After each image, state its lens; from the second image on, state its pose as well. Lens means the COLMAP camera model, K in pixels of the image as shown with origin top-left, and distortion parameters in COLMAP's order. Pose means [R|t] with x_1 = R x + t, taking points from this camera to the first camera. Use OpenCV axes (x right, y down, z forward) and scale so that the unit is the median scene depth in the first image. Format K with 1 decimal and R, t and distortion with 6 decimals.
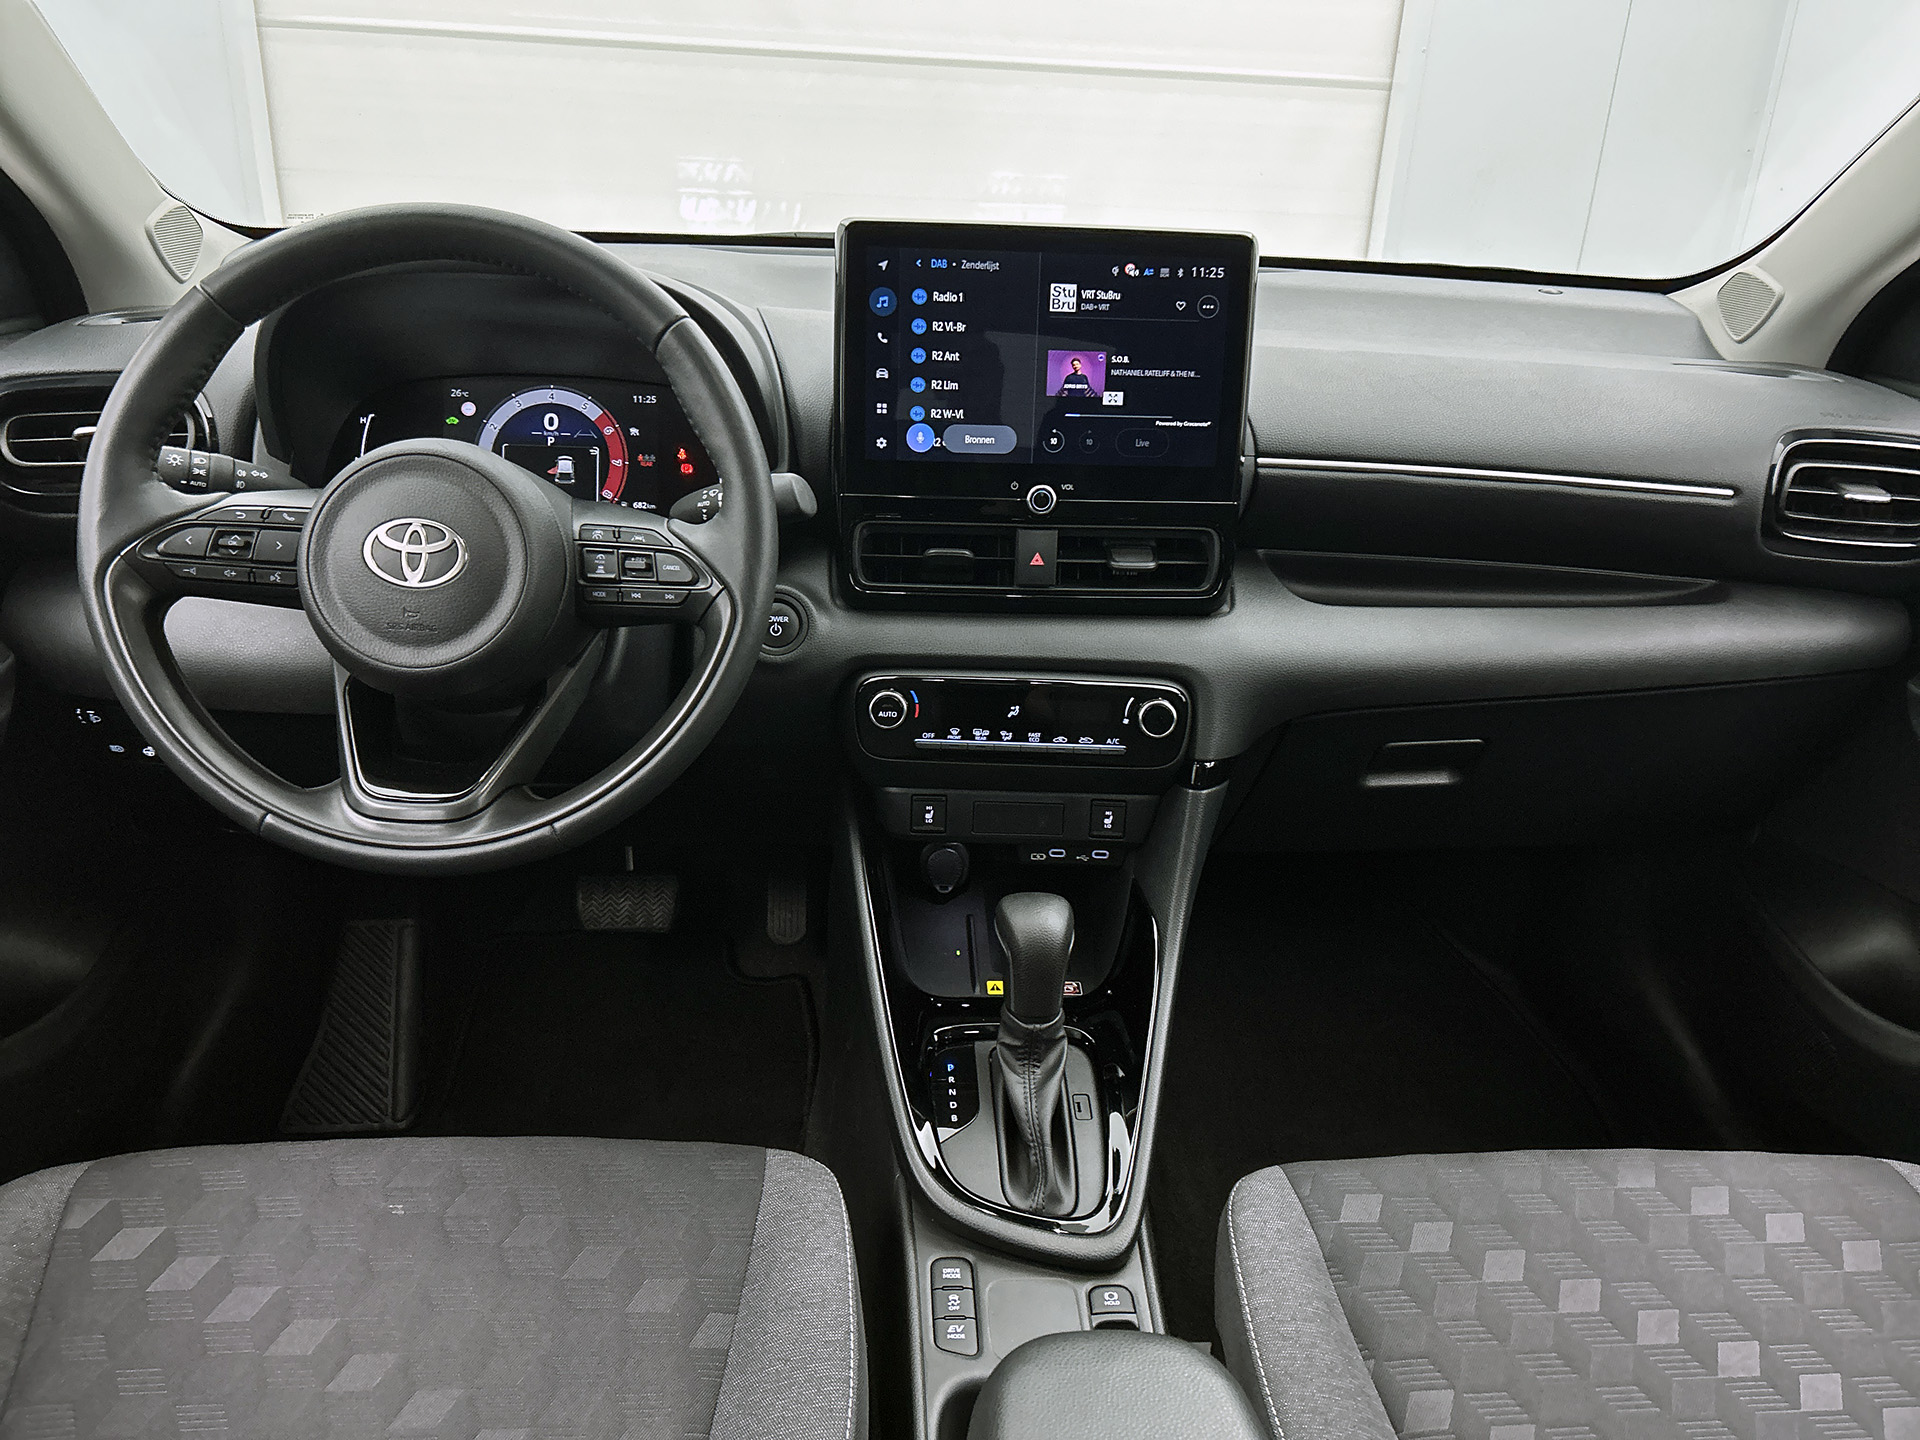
lens RADIAL K [[1480.0, 0, 951.0], [0, 1480.0, 724.3], [0, 0, 1]] dist [0.021966, -0.020697]
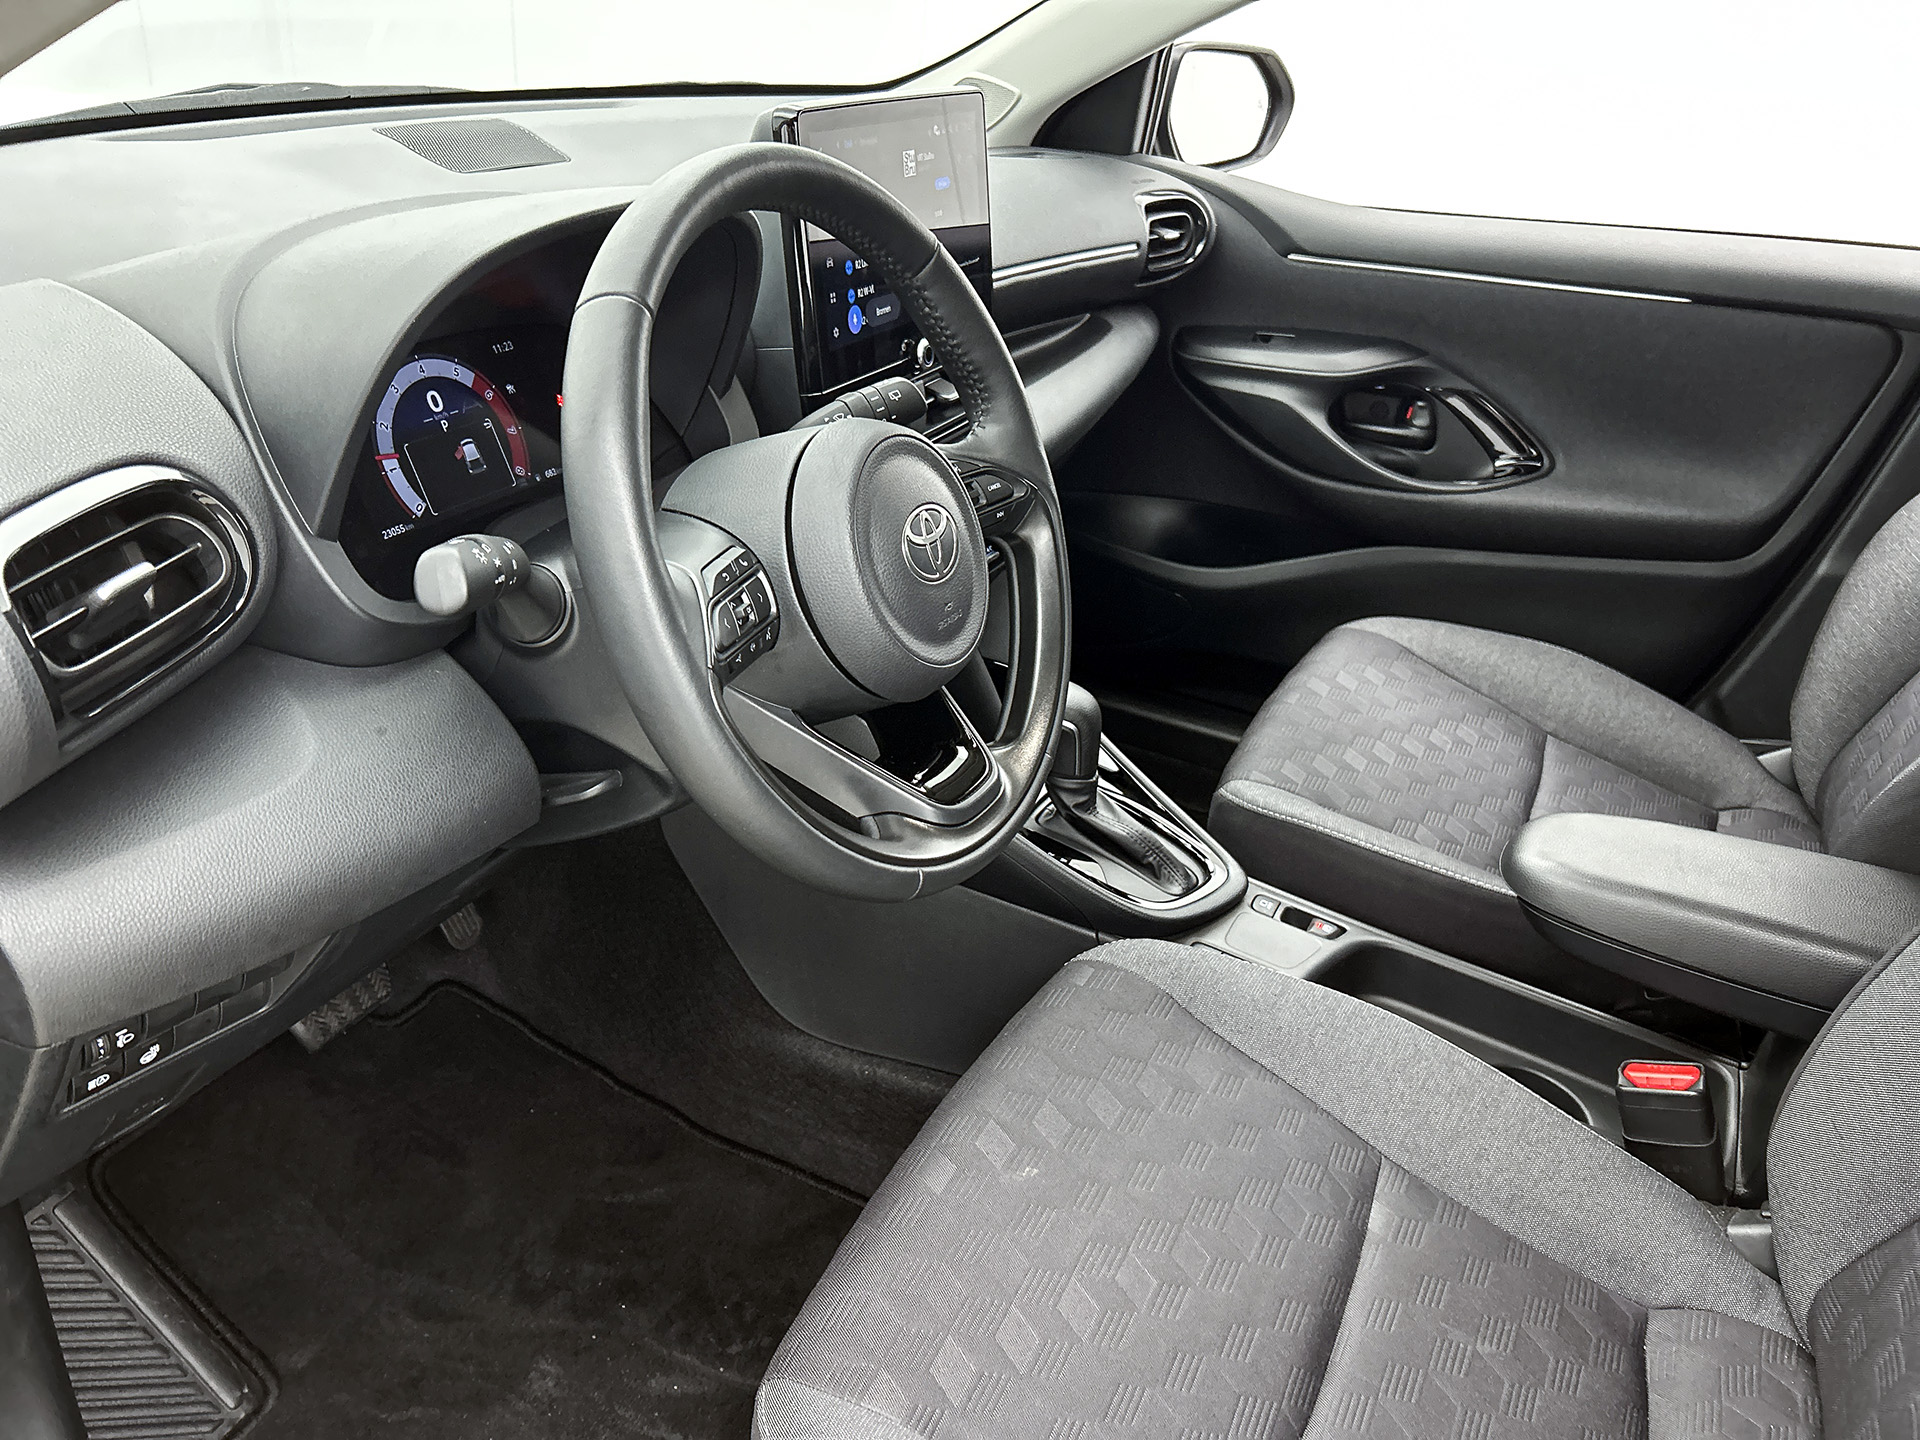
lens RADIAL K [[1480.0, 0, 962.7], [0, 1480.0, 719.7], [0, 0, 1]] dist [0.021966, -0.020697]
pose [[0.498658, -0.406347, 0.765651, -0.858958], [0.288548, 0.910749, 0.295426, -0.217972], [-0.817362, 0.073611, 0.571403, 0.367347]]
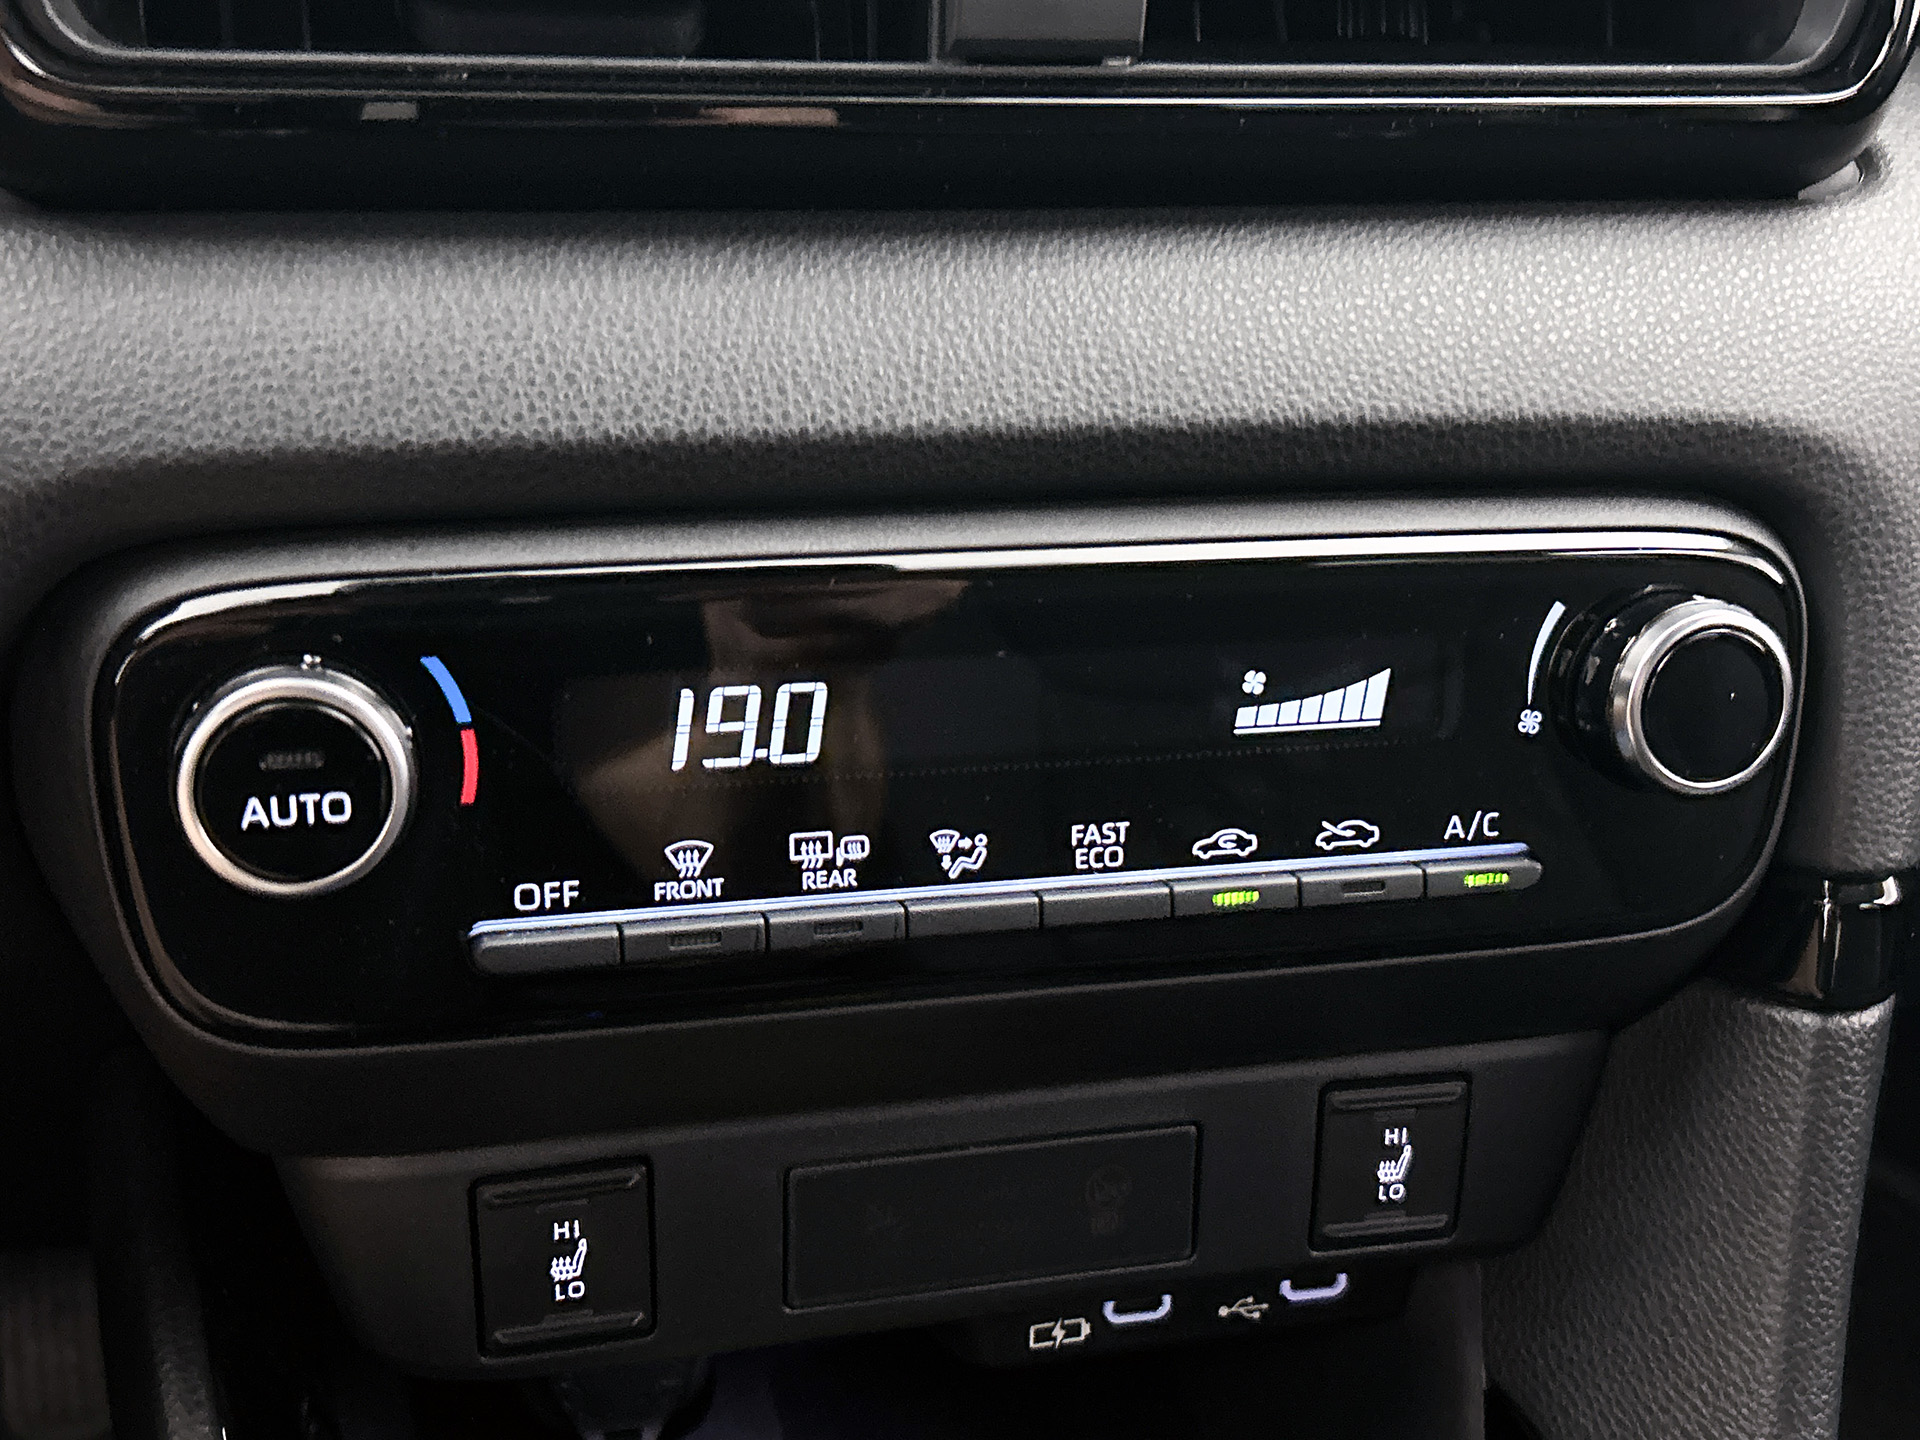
lens RADIAL K [[2139.6, 0, 957.7], [0, 2139.6, 717.5], [0, 0, 1]] dist [0.005606, 0.000000]
pose [[0.972147, -0.086086, 0.217989, -0.021679], [0.080480, 0.996160, 0.034480, -0.019373], [-0.220120, -0.015976, 0.975342, 0.741677]]
